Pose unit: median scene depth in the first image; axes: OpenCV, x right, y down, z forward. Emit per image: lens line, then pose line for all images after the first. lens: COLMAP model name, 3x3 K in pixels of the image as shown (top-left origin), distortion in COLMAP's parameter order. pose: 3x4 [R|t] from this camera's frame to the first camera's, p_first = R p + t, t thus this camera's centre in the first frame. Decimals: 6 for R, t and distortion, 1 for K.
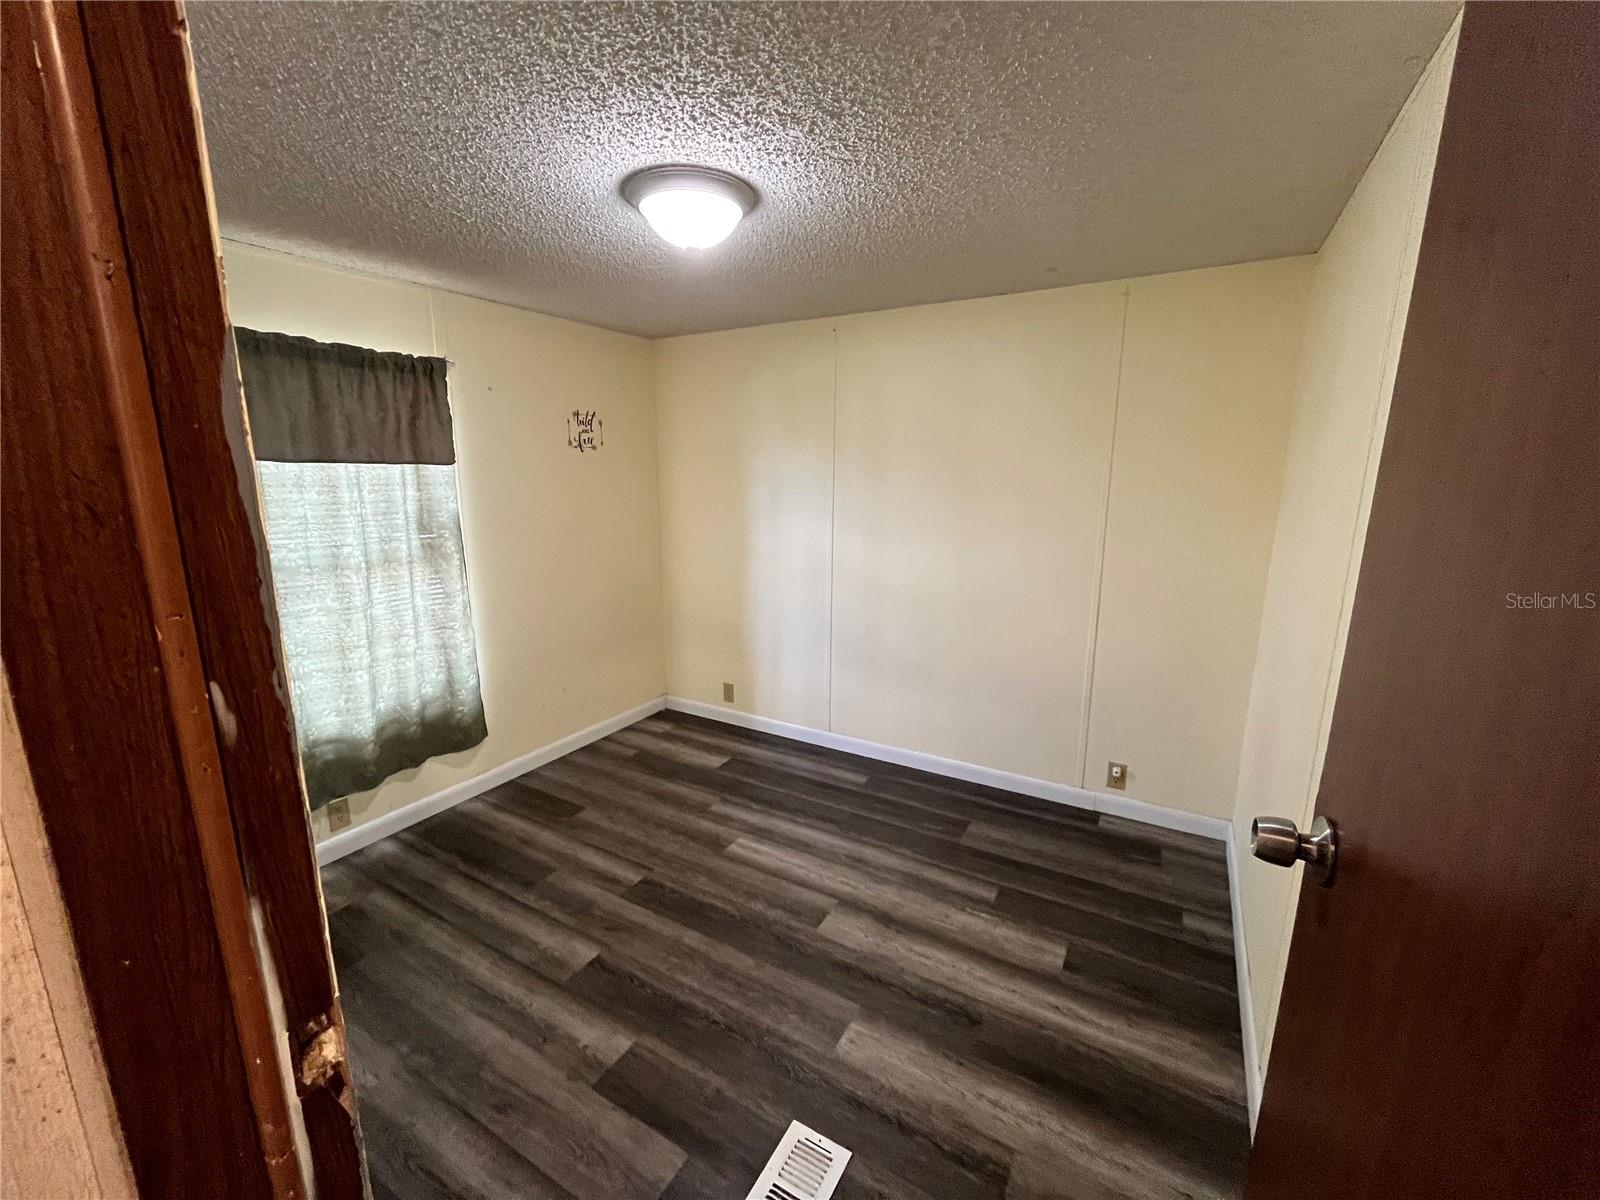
lens RADIAL K [[647.1, 0, 805.7], [0, 647.1, 600.1], [0, 0, 1]] dist [0.000197, -0.000937]
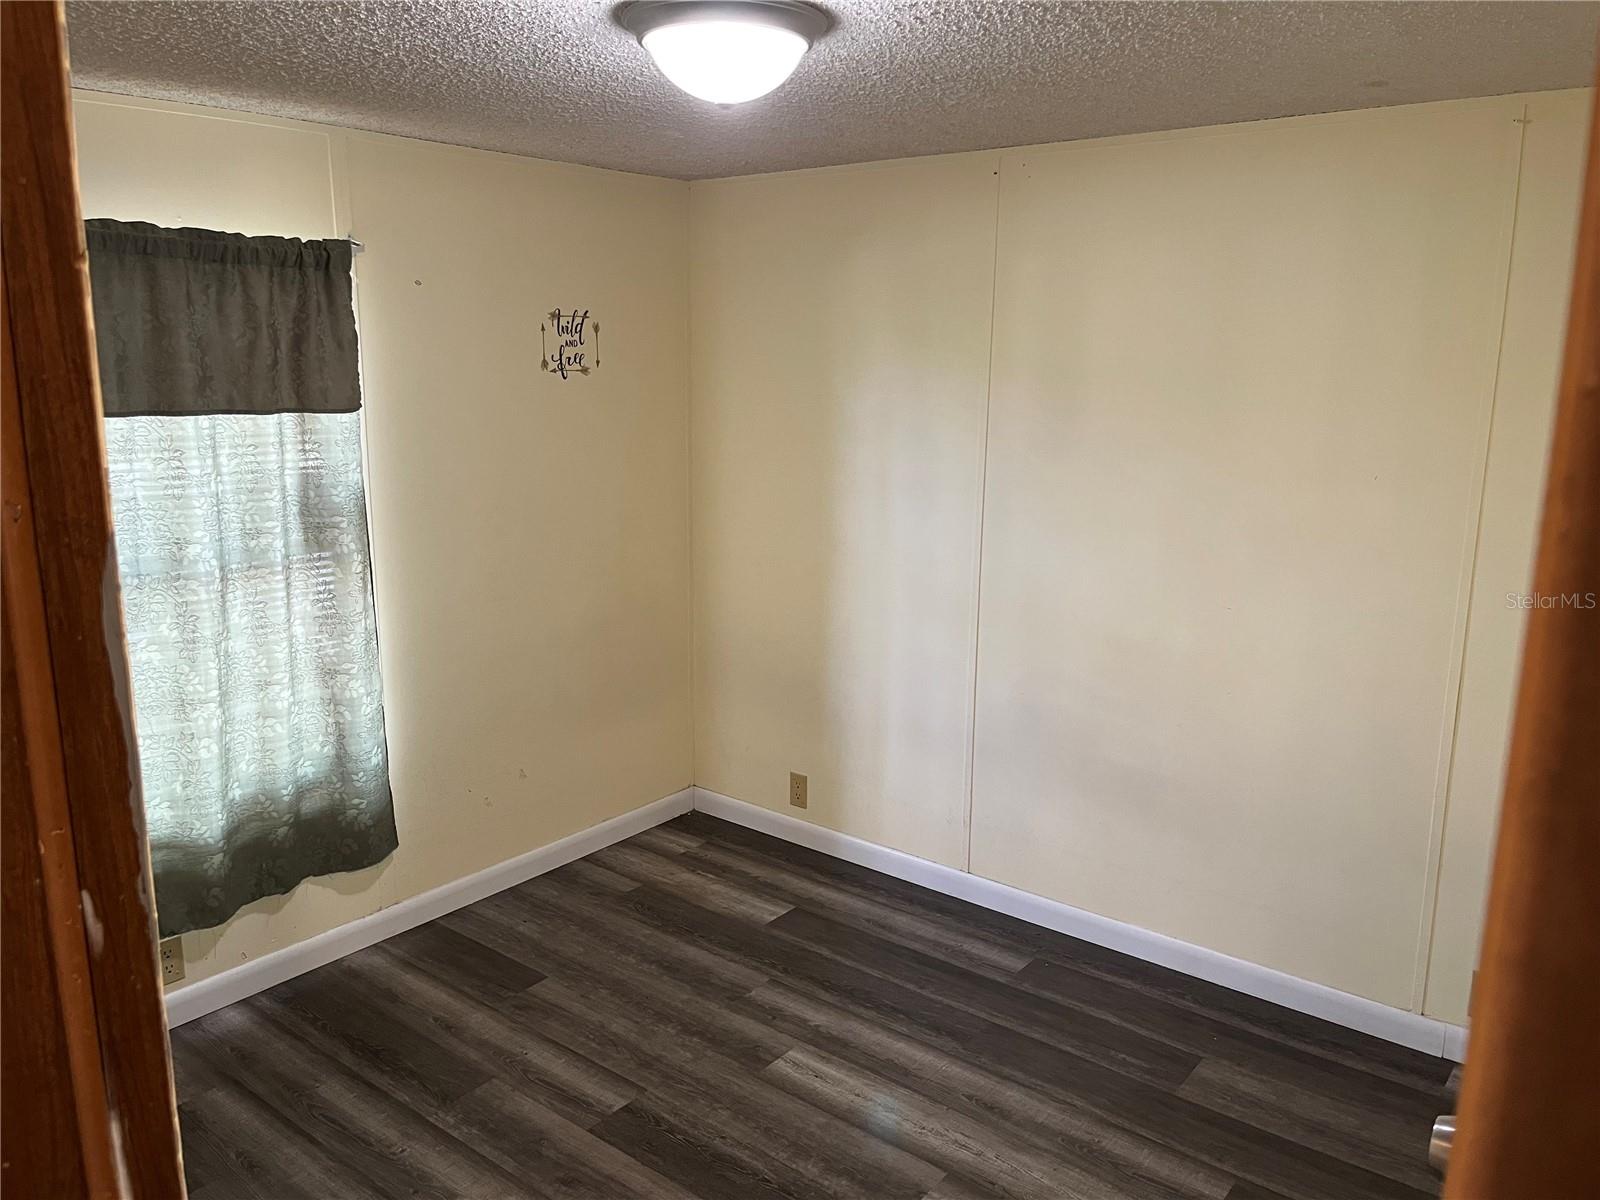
lens RADIAL K [[1211.9, 0, 822.1], [0, 1211.9, 603.9], [0, 0, 1]] dist [0.061986, -0.063611]
pose [[0.990047, 0.037600, -0.135623, 0.063941], [-0.036415, 0.999274, 0.011206, -0.055187], [0.135946, -0.006156, 0.990697, -0.103546]]
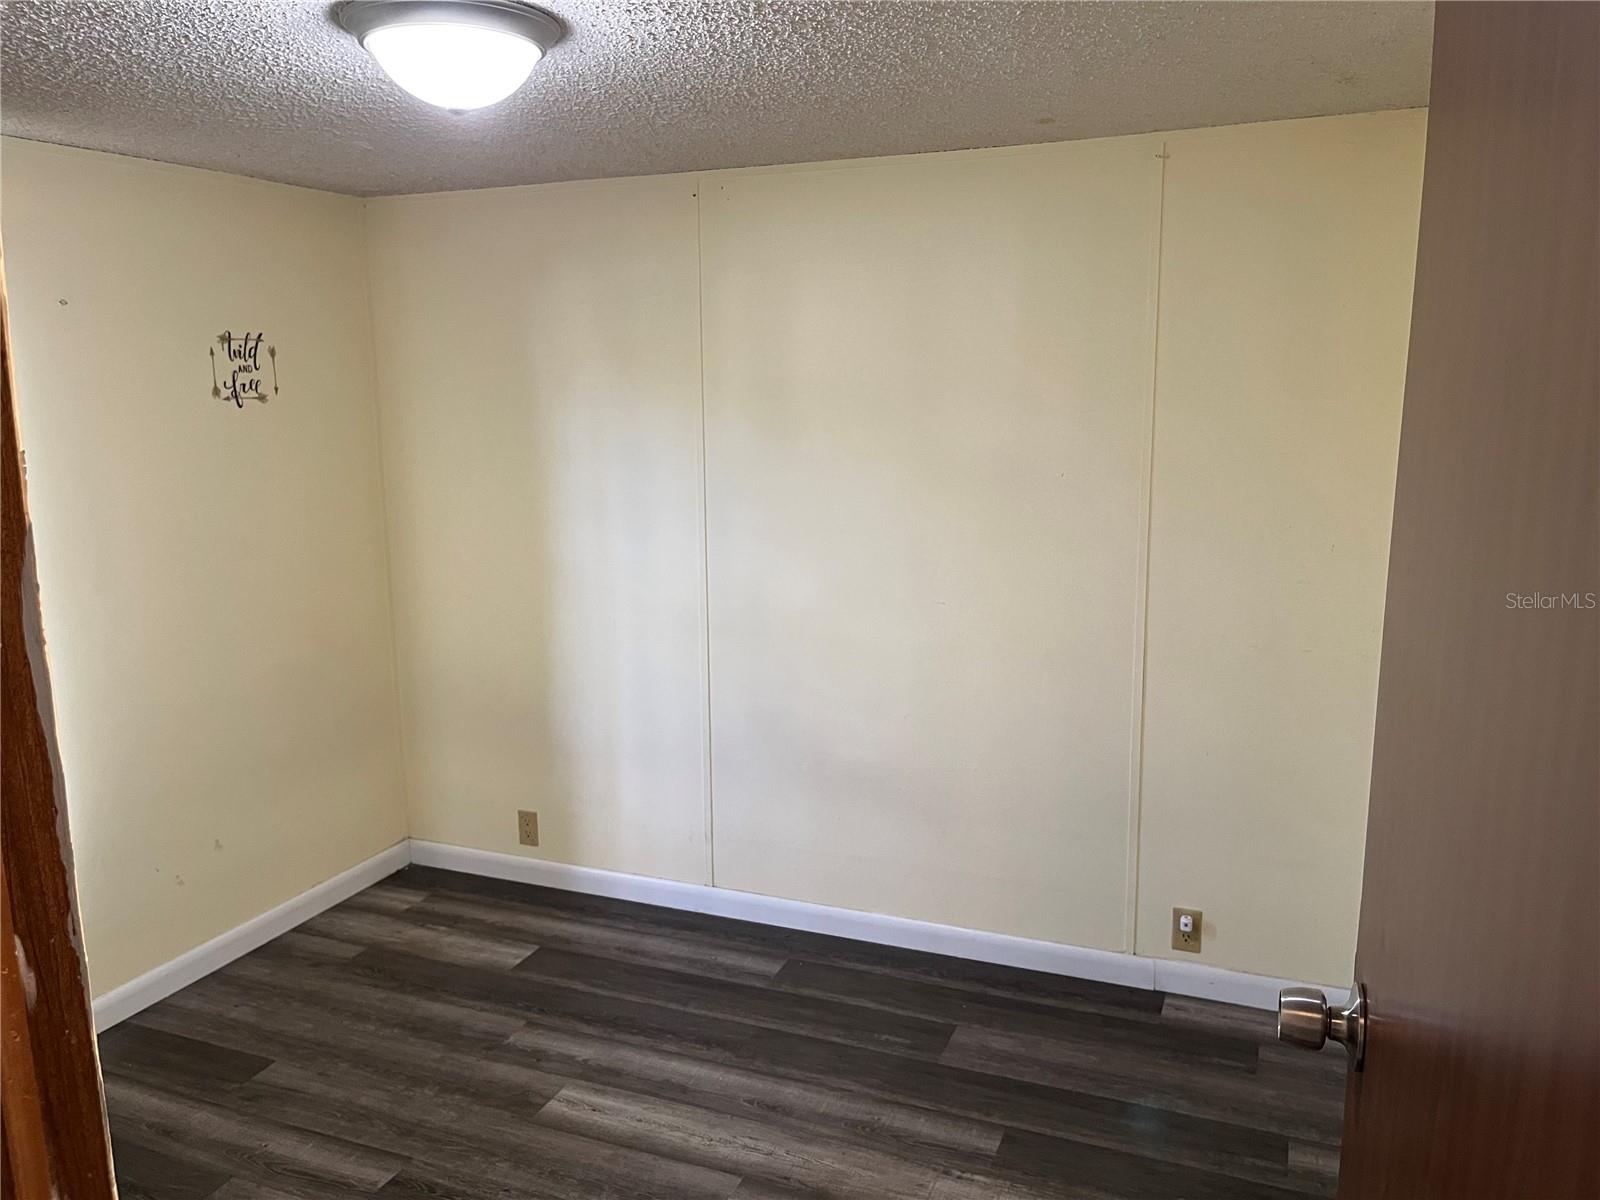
lens RADIAL K [[1211.9, 0, 817.9], [0, 1211.9, 606.4], [0, 0, 1]] dist [0.061986, -0.063611]
pose [[0.990178, -0.037094, 0.134799, -0.009880], [0.039147, 0.999154, -0.012612, -0.036902], [-0.134217, 0.017765, 0.990793, -0.114076]]
